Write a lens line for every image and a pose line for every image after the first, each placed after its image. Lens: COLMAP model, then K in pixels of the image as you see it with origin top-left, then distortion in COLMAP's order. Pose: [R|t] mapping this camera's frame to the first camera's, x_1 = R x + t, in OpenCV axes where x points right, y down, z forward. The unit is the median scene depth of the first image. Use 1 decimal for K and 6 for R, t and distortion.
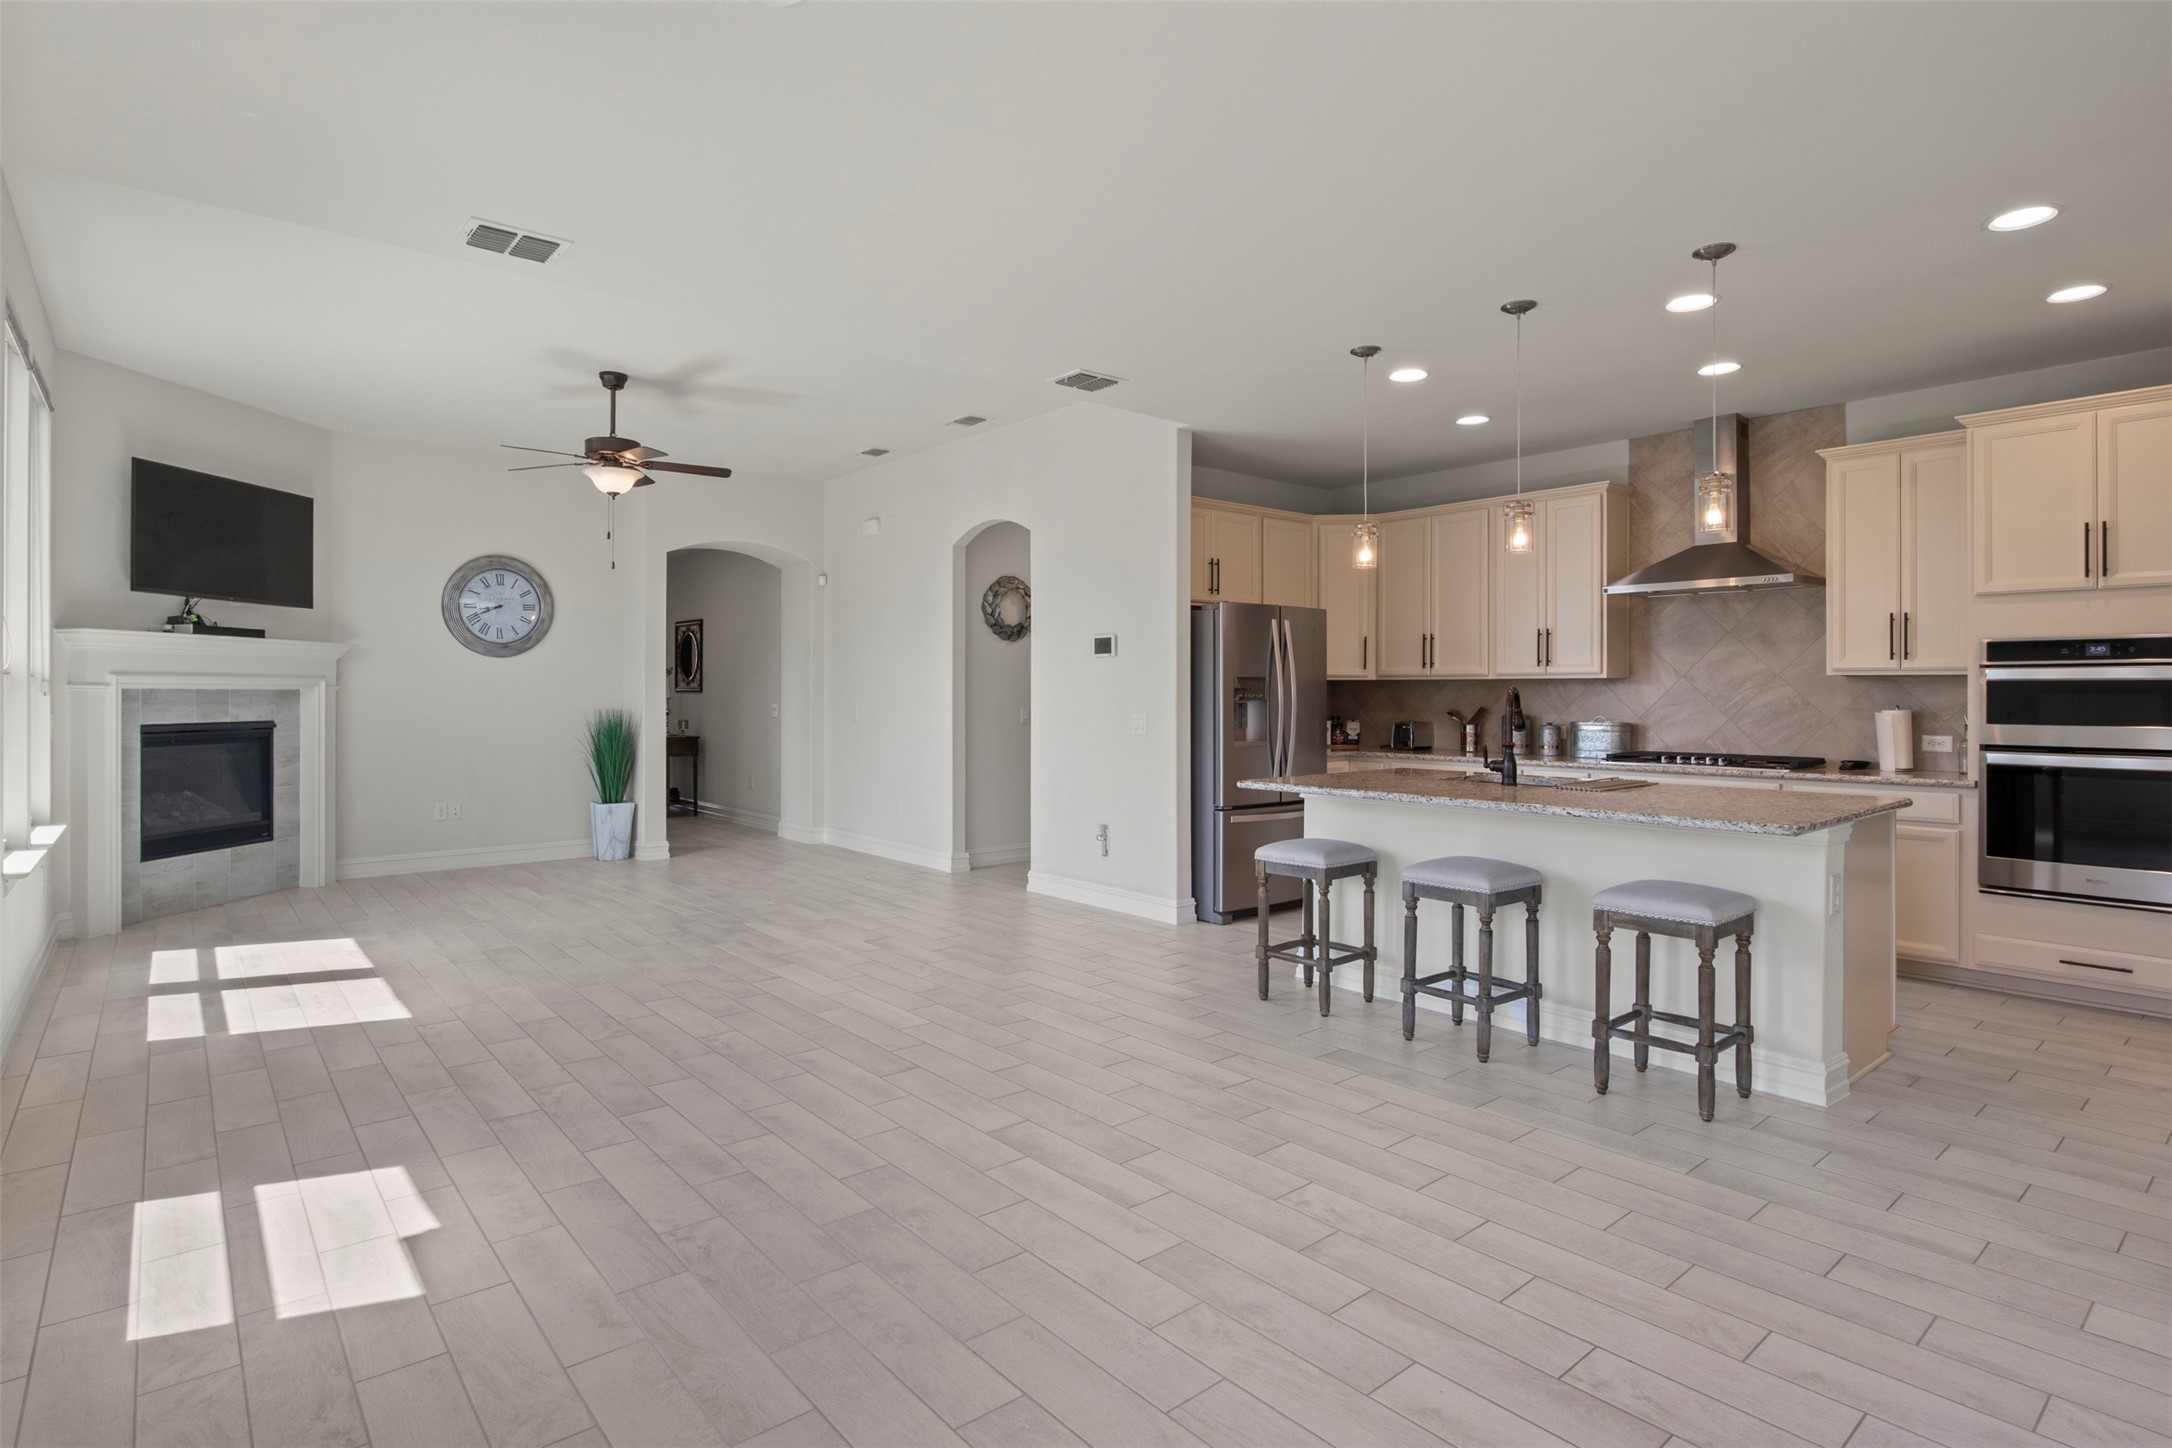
lens RADIAL K [[1090.8, 0, 1080.6], [0, 1090.8, 687.8], [0, 0, 1]] dist [-0.011255, -0.000089]
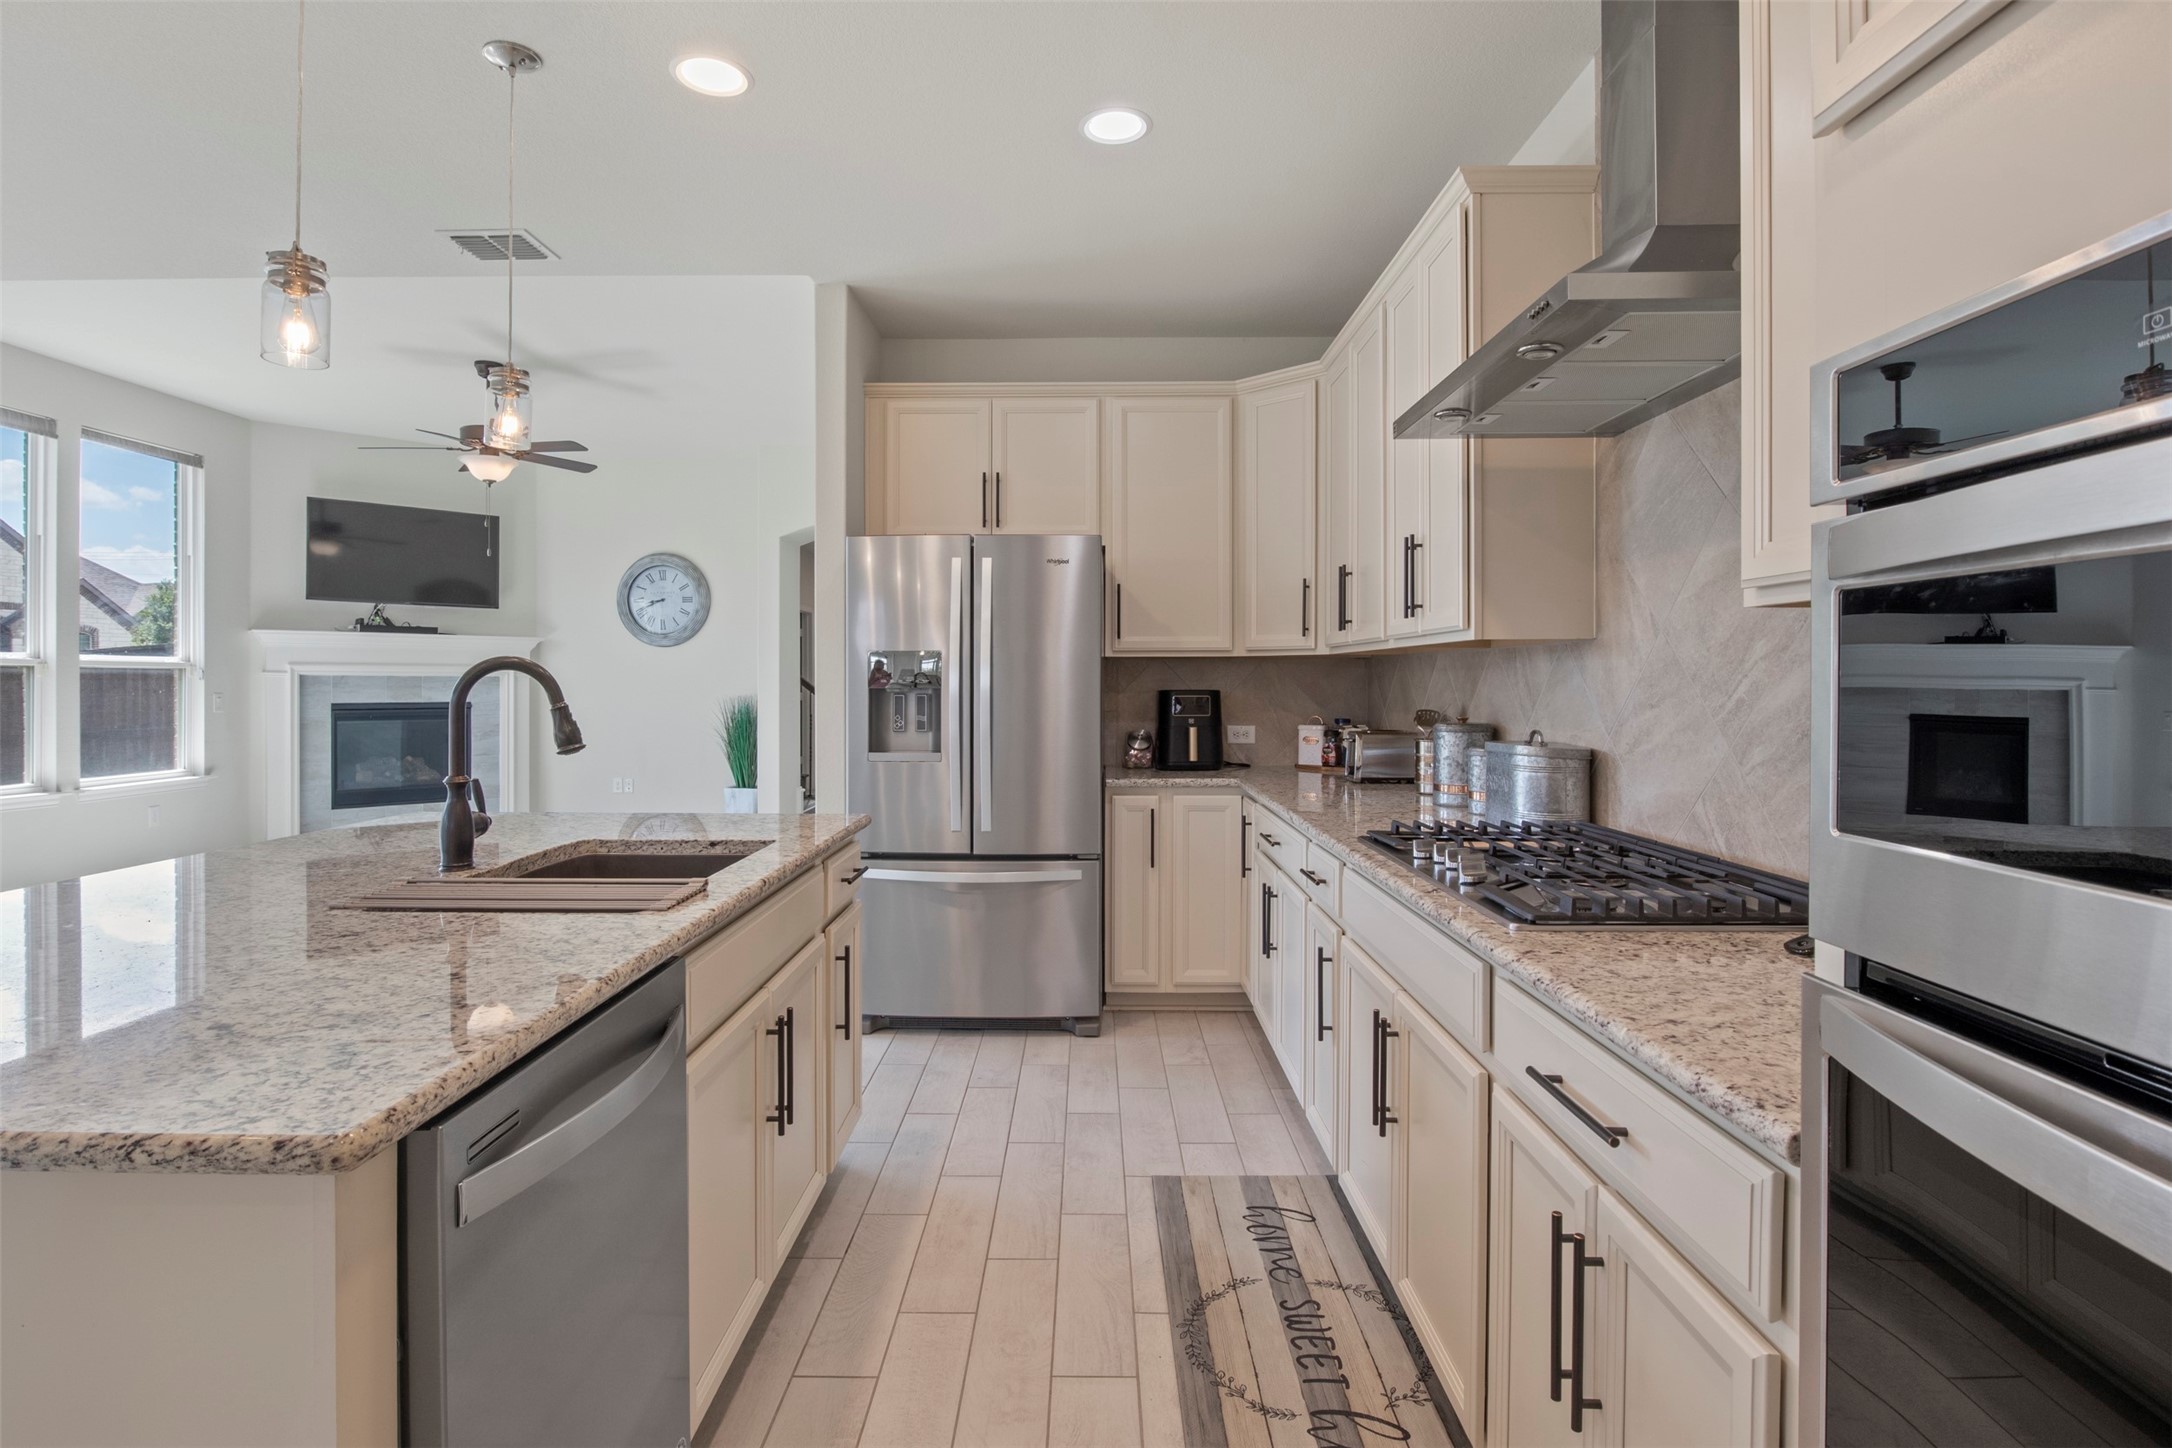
lens RADIAL K [[1090.9, 0, 1080.1], [0, 1090.9, 680.5], [0, 0, 1]] dist [-0.010504, 0.000029]
pose [[0.758391, -0.000019, -0.651799, 0.649762], [0.001546, 0.999997, 0.001770, 0.005849], [0.651798, -0.002350, 0.758389, 0.591152]]
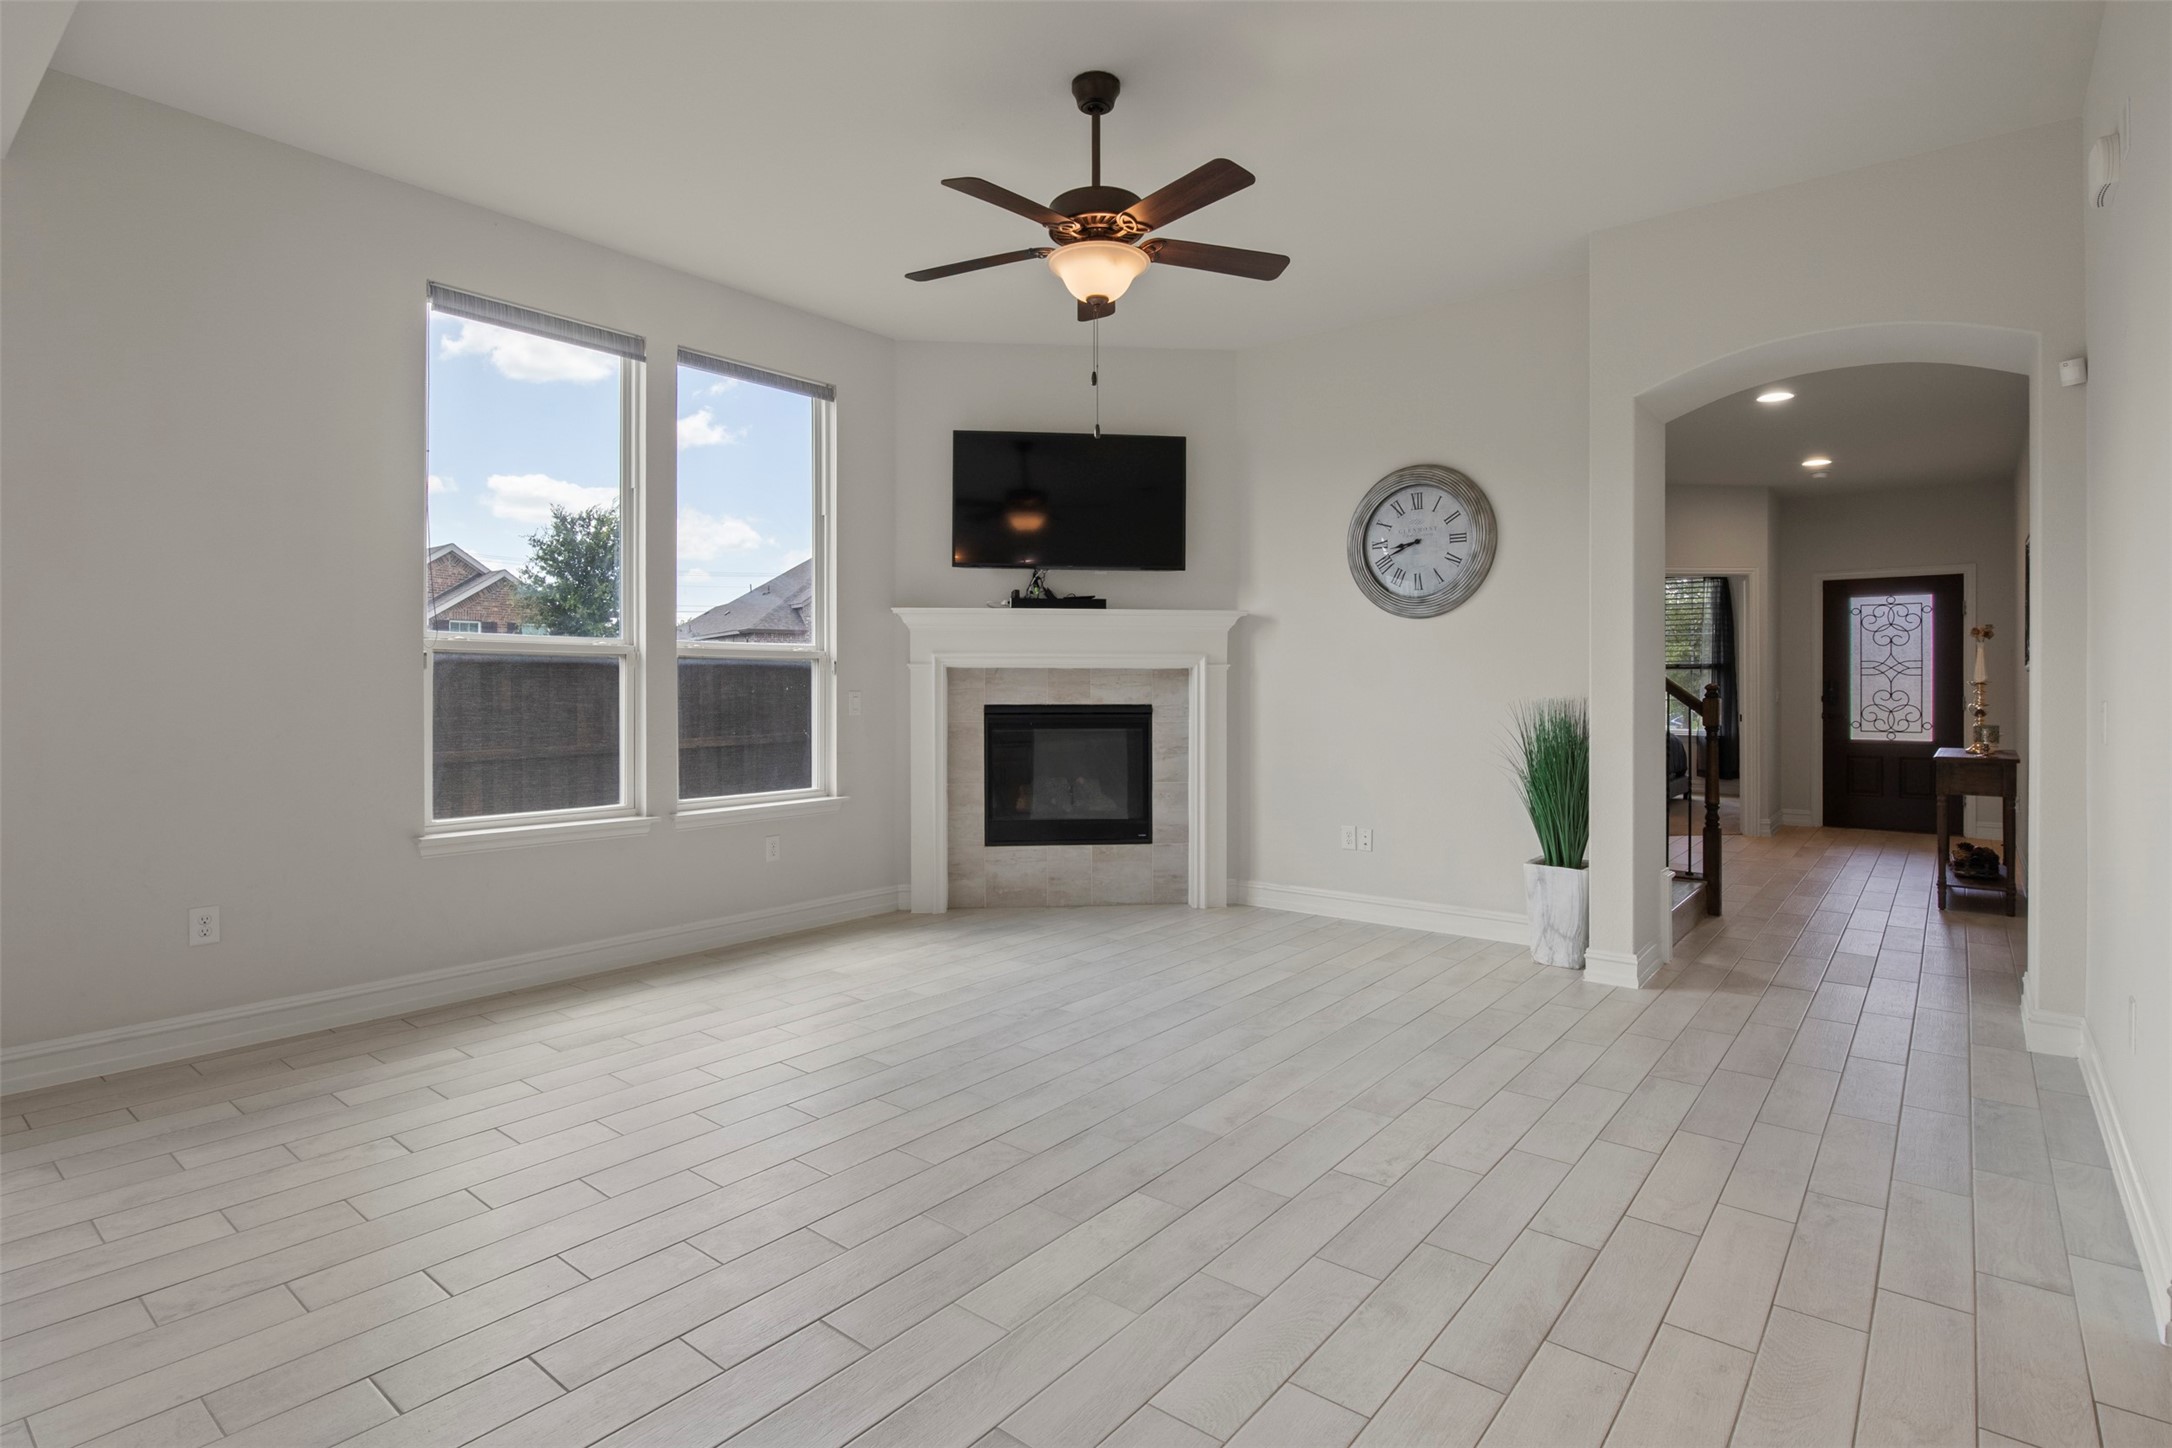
lens RADIAL K [[1090.9, 0, 1080.1], [0, 1090.9, 680.5], [0, 0, 1]] dist [-0.010504, 0.000029]
pose [[0.187485, -0.001412, -0.982267, 0.107929], [0.004014, 0.999992, -0.000671, 0.013149], [0.982259, -0.003817, 0.187489, 0.889351]]
